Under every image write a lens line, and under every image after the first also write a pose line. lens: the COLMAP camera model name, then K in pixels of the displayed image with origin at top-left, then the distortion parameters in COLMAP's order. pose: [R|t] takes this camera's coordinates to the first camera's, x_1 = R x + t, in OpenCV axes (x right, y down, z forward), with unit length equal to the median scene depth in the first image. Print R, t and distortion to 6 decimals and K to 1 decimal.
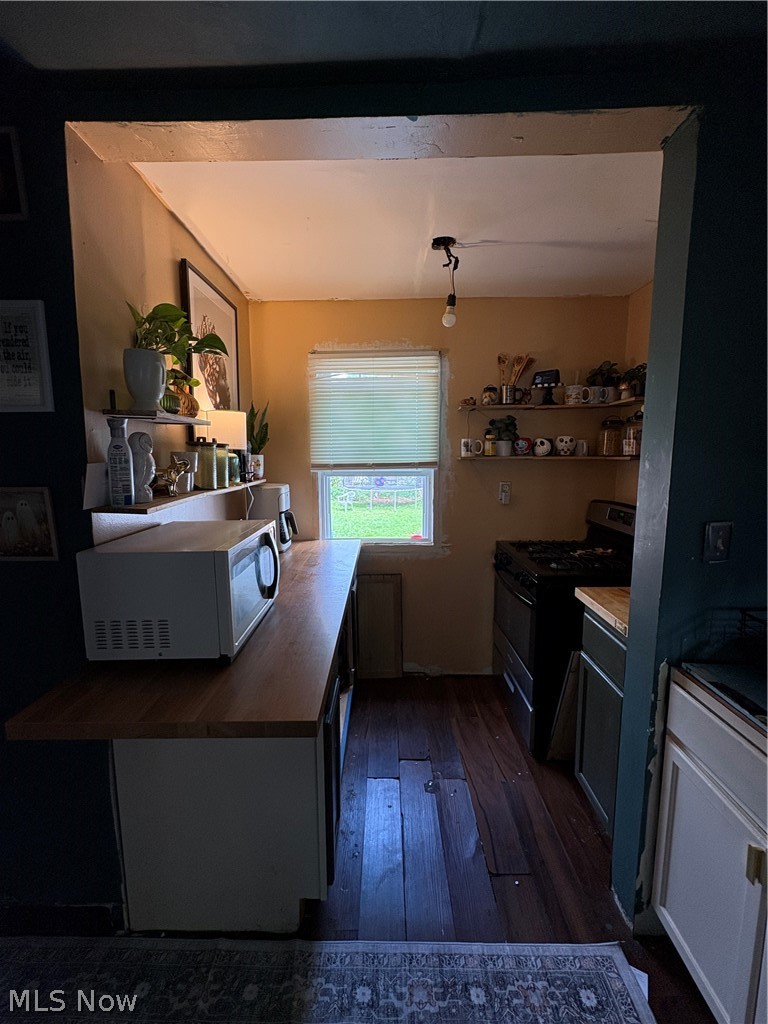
lens RADIAL K [[440.2, 0, 384.0], [0, 440.2, 512.0], [0, 0, 1]] dist [0.000169, -0.000191]
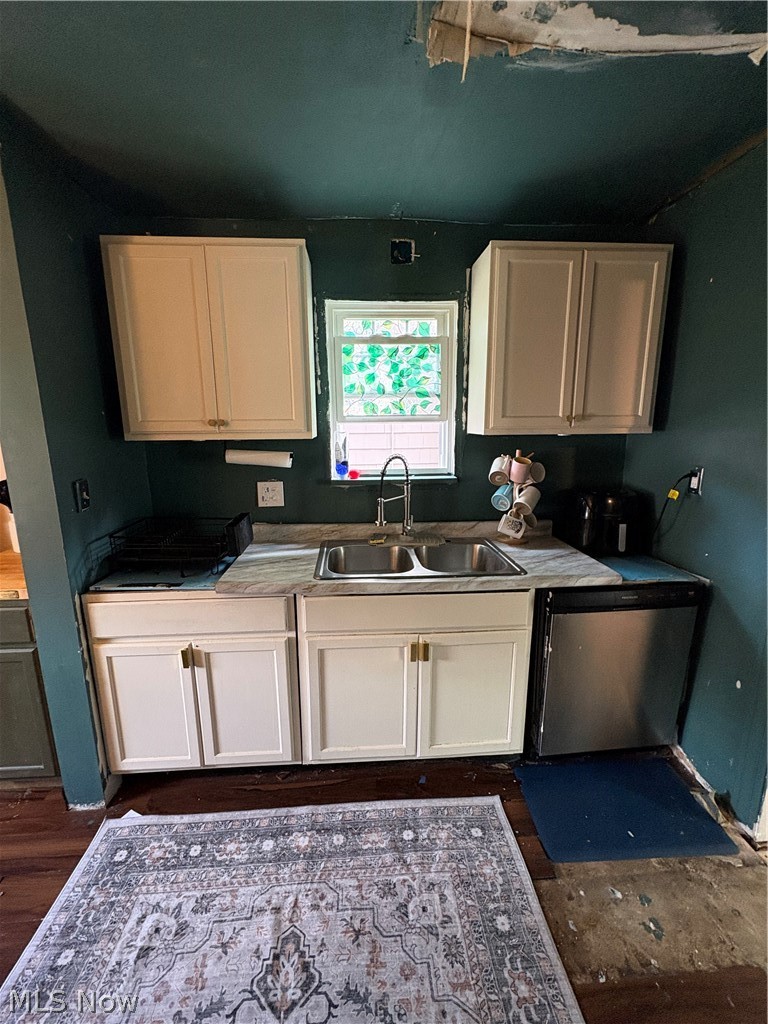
lens RADIAL K [[440.2, 0, 384.0], [0, 440.2, 512.0], [0, 0, 1]] dist [0.000169, -0.000191]
pose [[-0.079904, -0.200554, 0.976419, -0.640531], [0.142843, 0.967137, 0.210337, -0.032487], [-0.986515, 0.156281, -0.048630, 0.139143]]
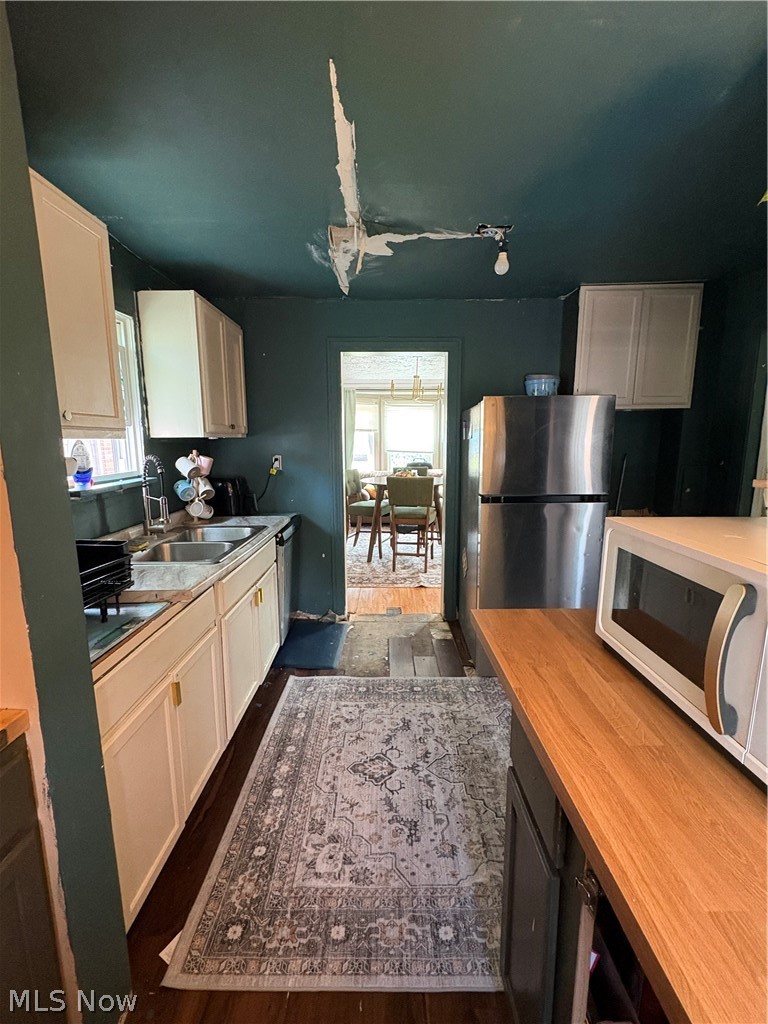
lens RADIAL K [[440.2, 0, 384.0], [0, 440.2, 512.0], [0, 0, 1]] dist [0.000169, -0.000191]
pose [[-0.999942, 0.009331, -0.005343, 0.096506], [0.007343, 0.955608, 0.294551, -0.175384], [0.007854, 0.294495, -0.955621, 1.678881]]
